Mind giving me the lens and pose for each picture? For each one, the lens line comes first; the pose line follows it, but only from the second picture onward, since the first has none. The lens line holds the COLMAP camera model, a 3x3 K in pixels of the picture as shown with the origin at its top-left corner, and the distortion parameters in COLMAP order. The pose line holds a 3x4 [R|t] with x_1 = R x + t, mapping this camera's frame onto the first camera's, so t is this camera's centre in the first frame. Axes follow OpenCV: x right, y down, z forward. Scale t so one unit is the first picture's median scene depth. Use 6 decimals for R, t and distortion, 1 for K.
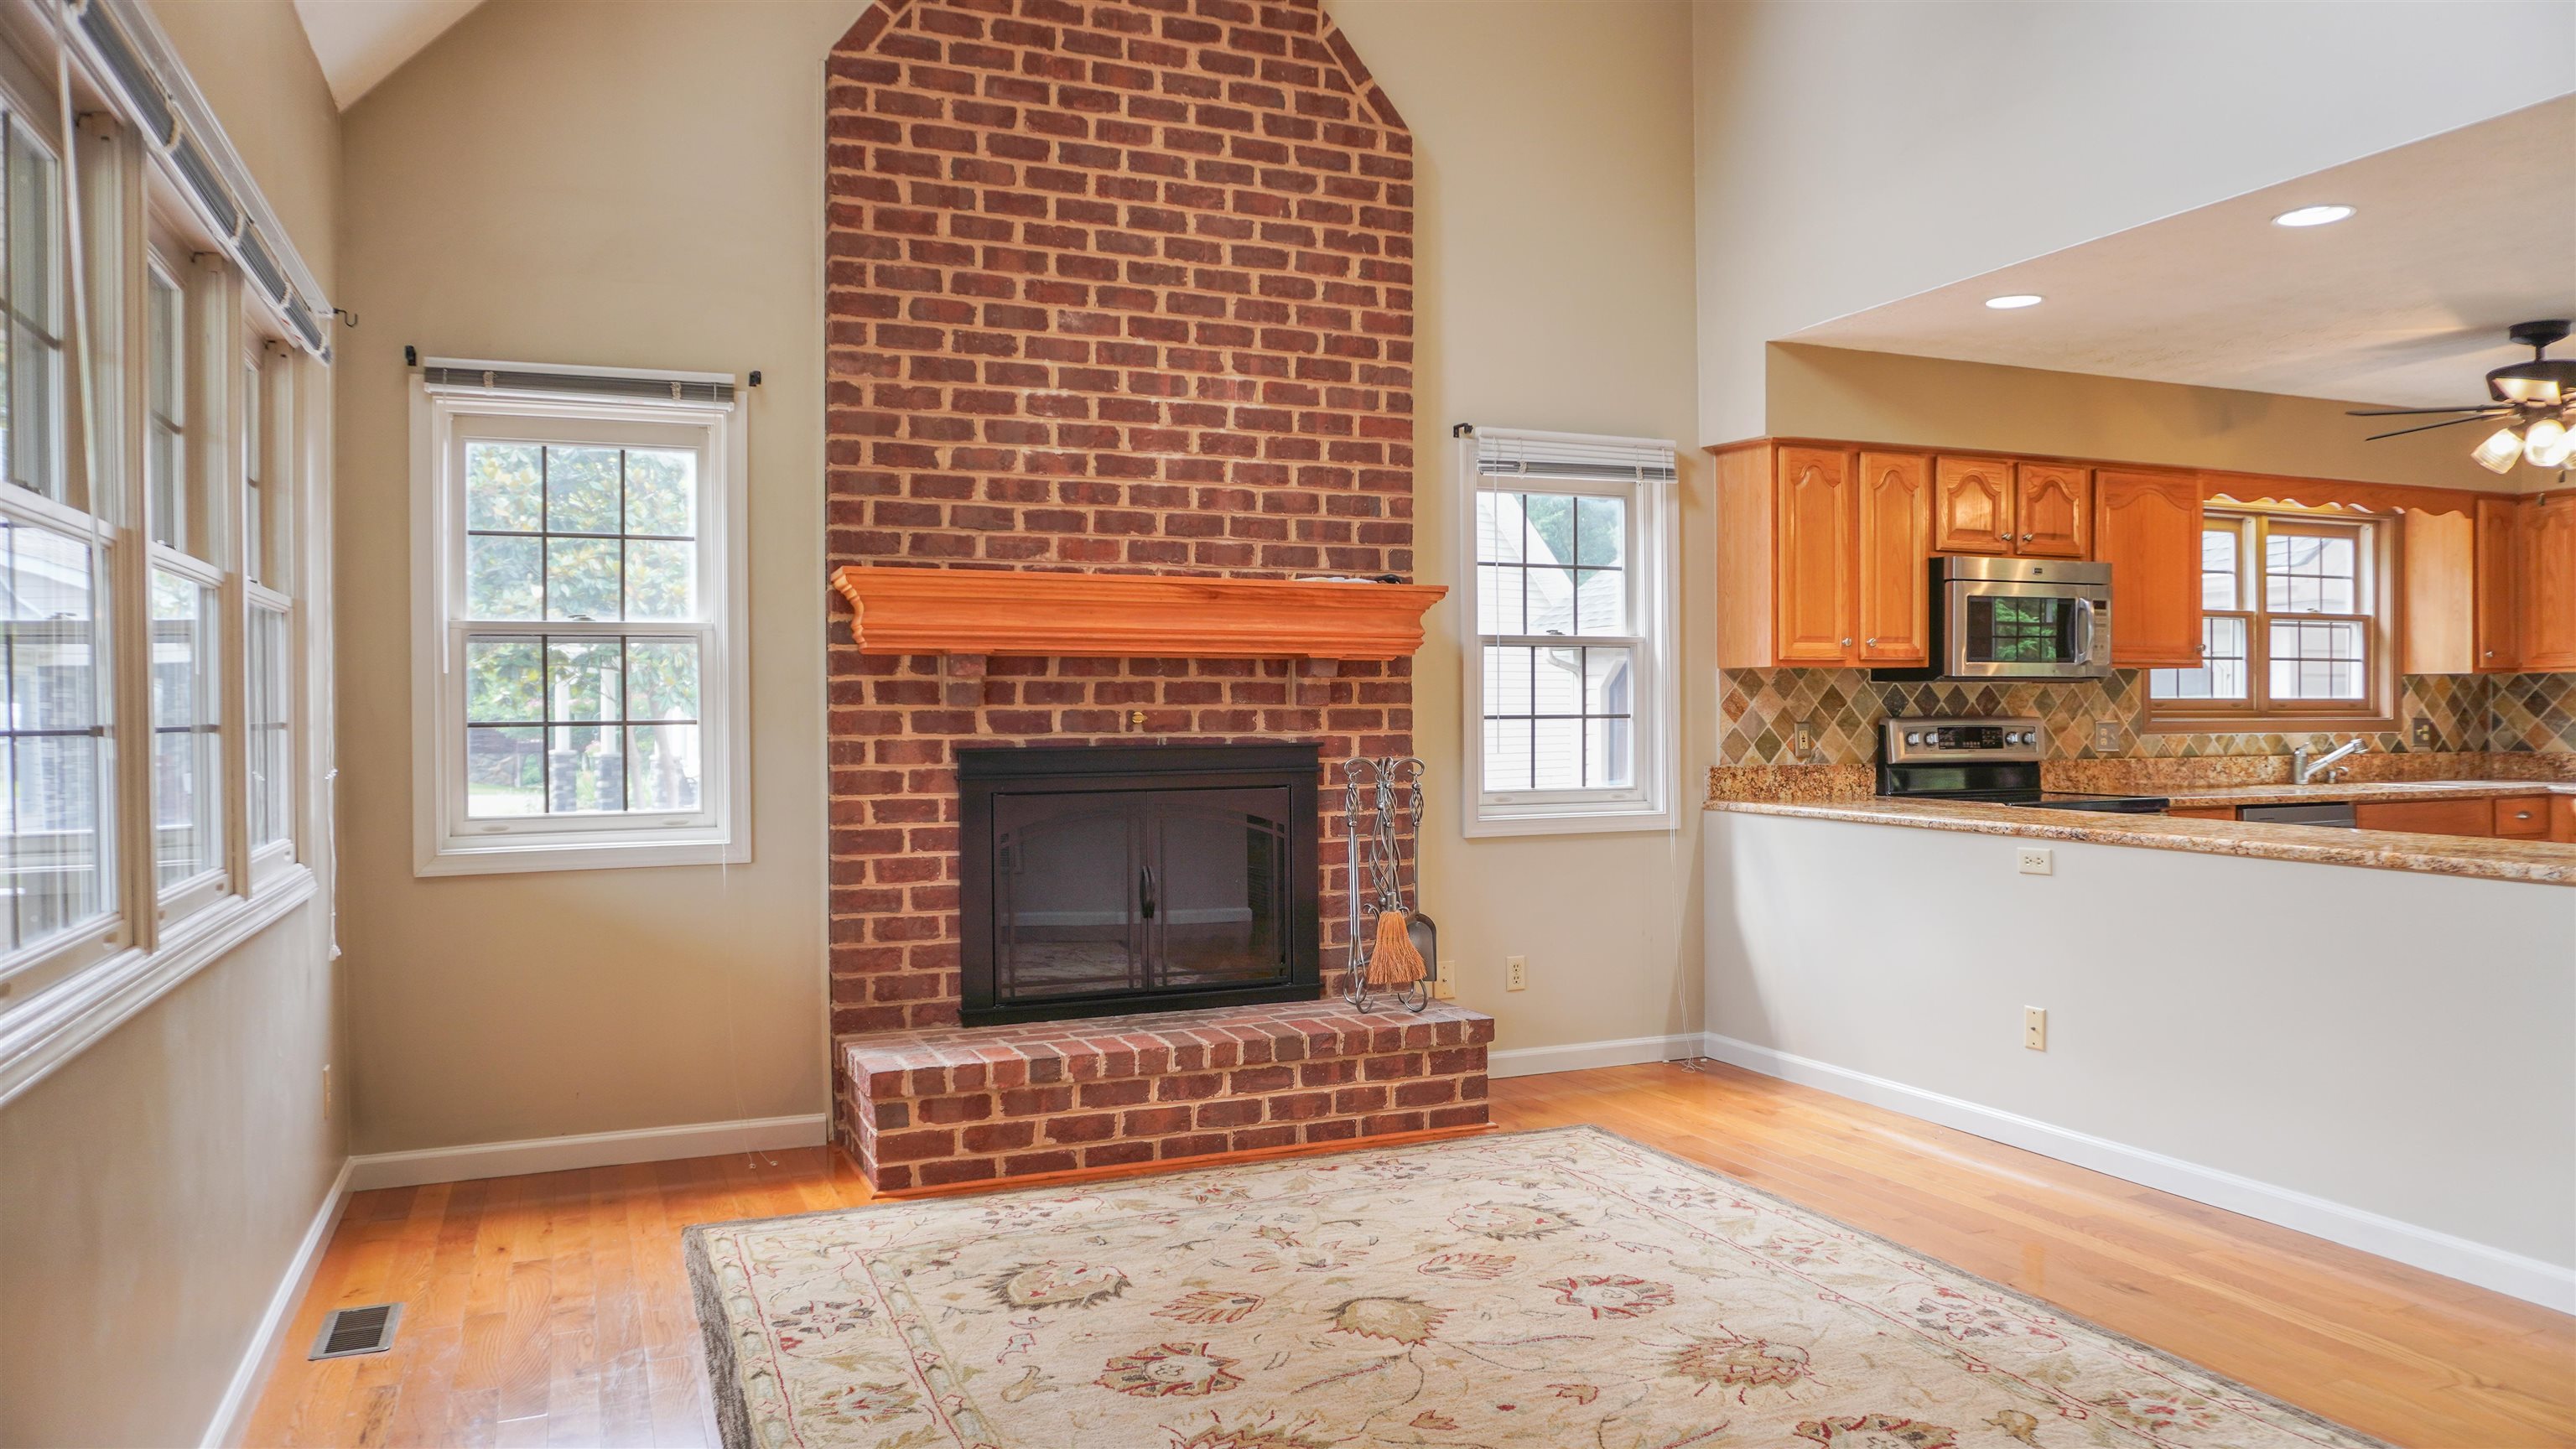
lens RADIAL K [[1721.0, 0, 1281.3], [0, 1721.0, 713.0], [0, 0, 1]] dist [-0.050653, 0.035346]
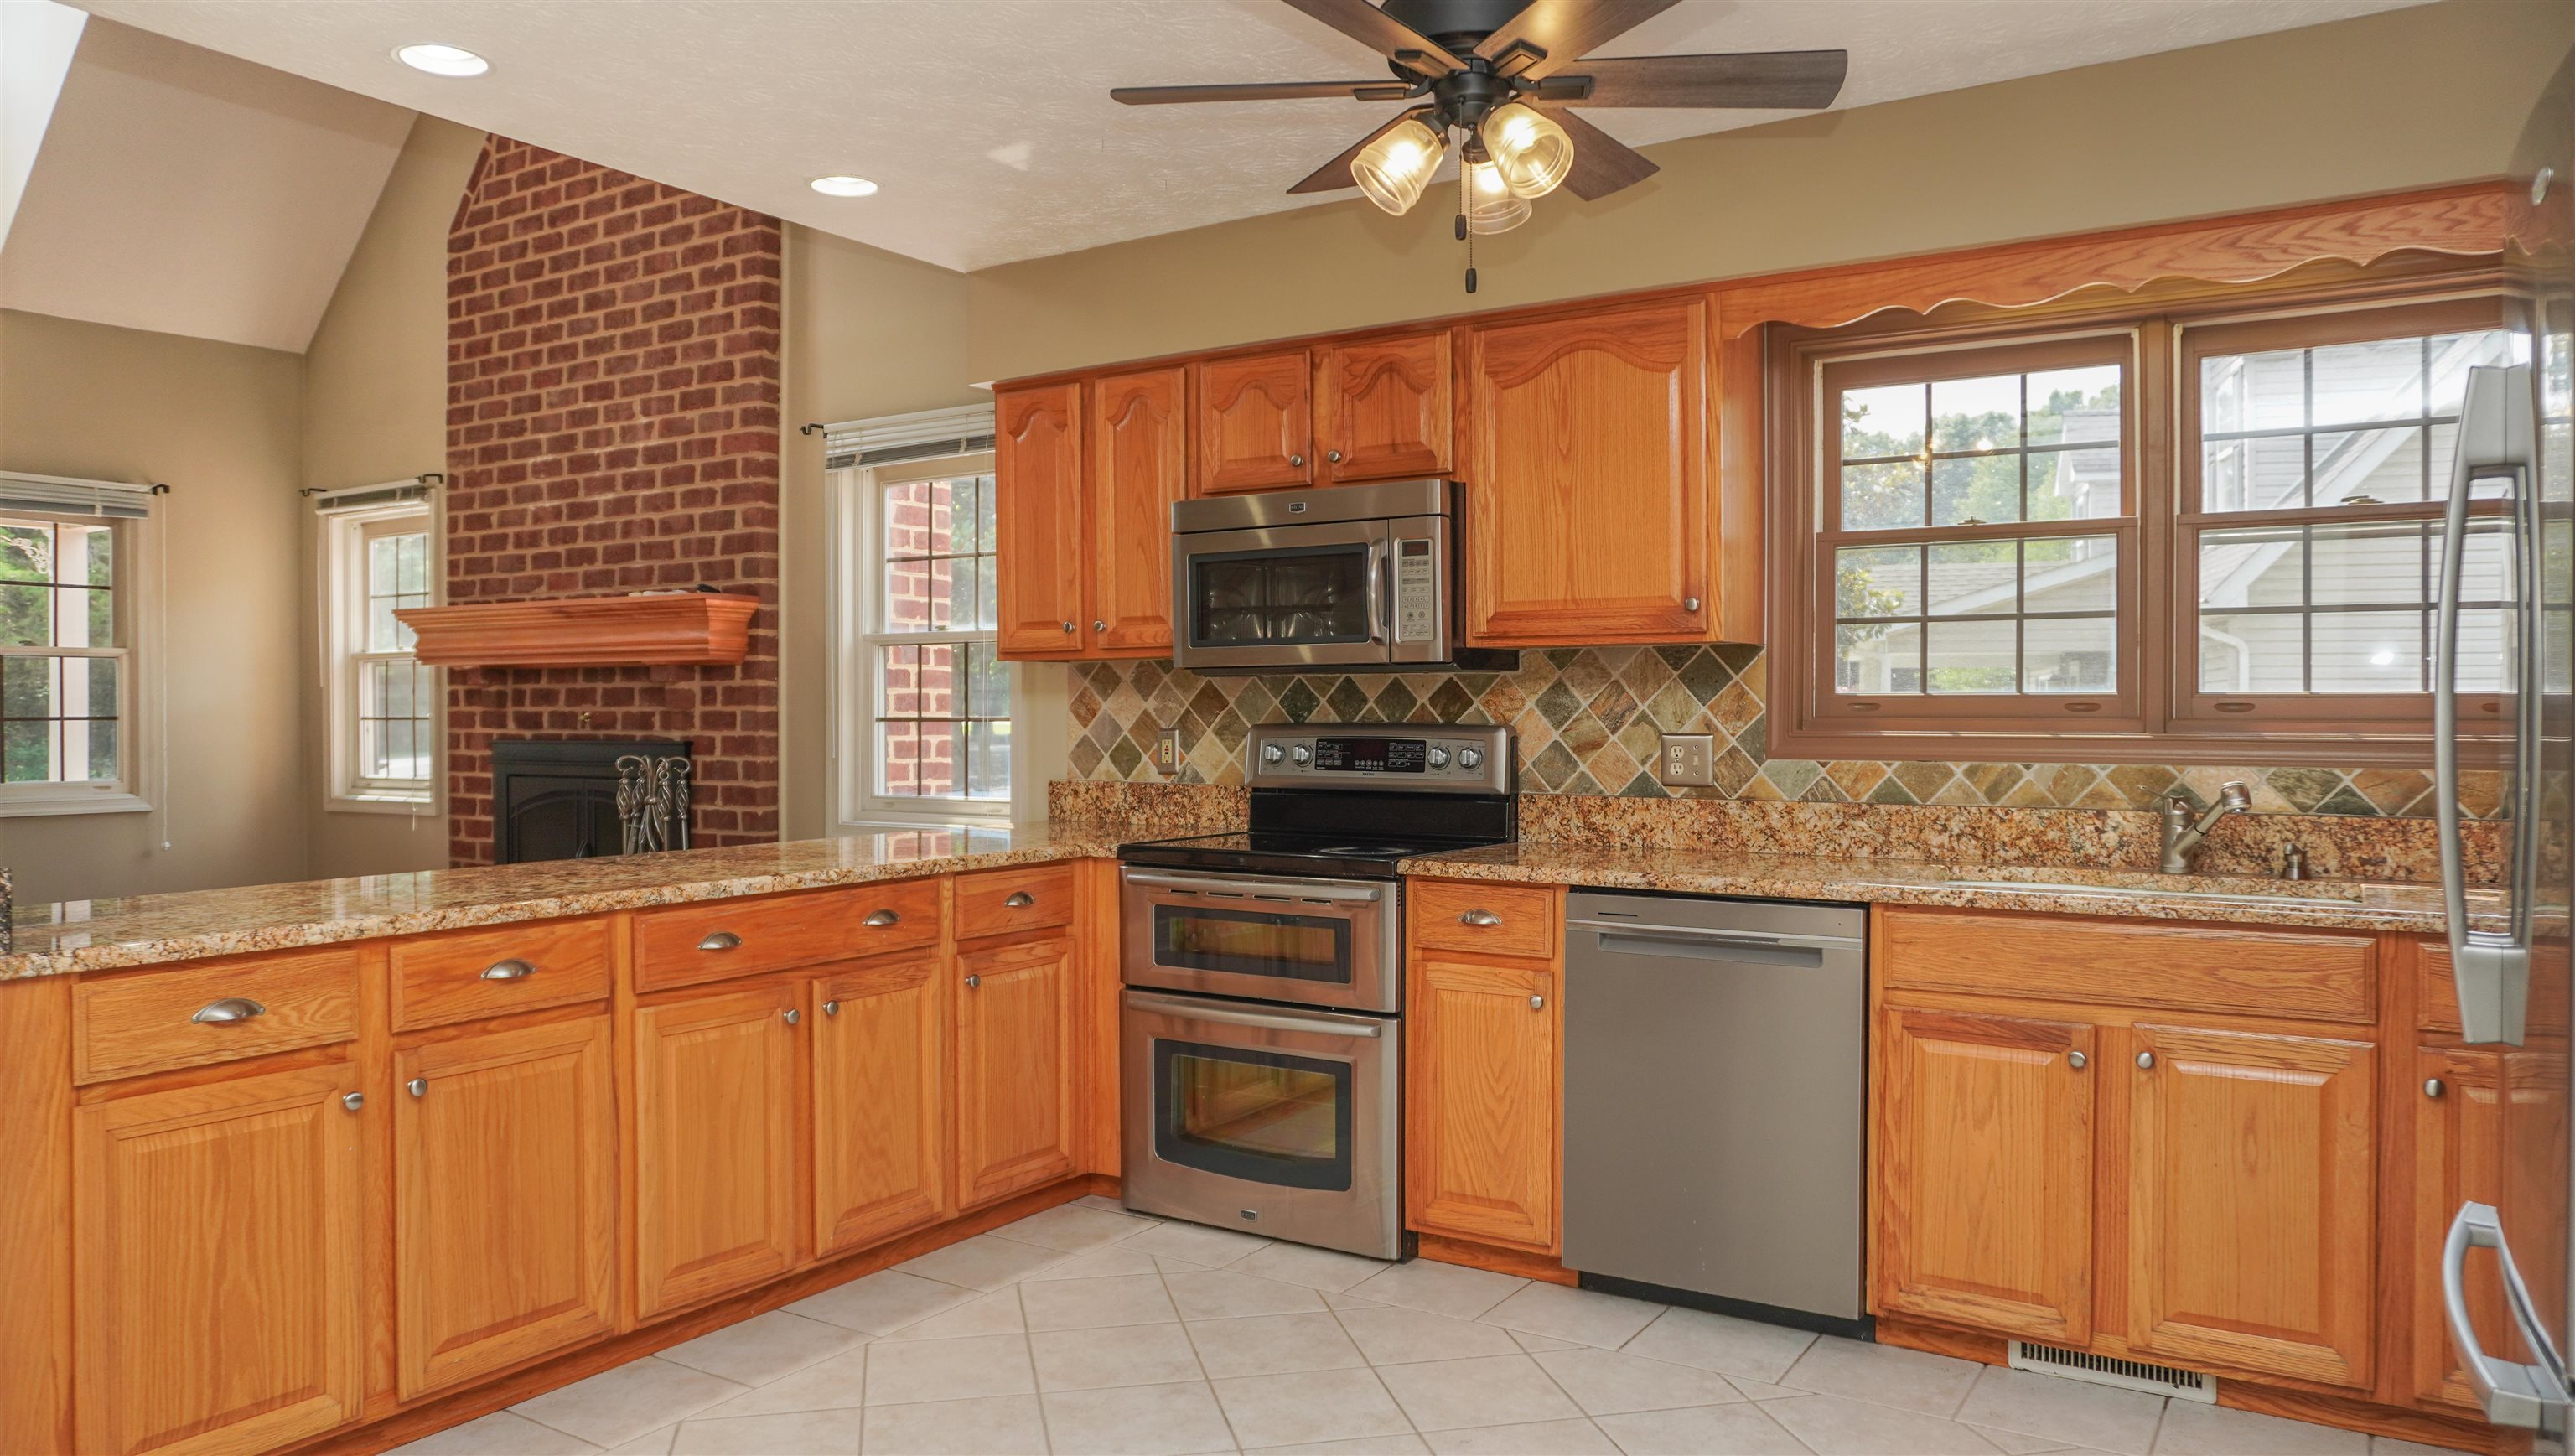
lens RADIAL K [[1720.4, 0, 1280.8], [0, 1720.4, 716.5], [0, 0, 1]] dist [-0.050653, 0.035346]
pose [[0.566834, 0.005230, -0.823816, 1.155055], [-0.003356, 0.999986, 0.004039, -0.004298], [0.823825, 0.000475, 0.566843, 0.706663]]
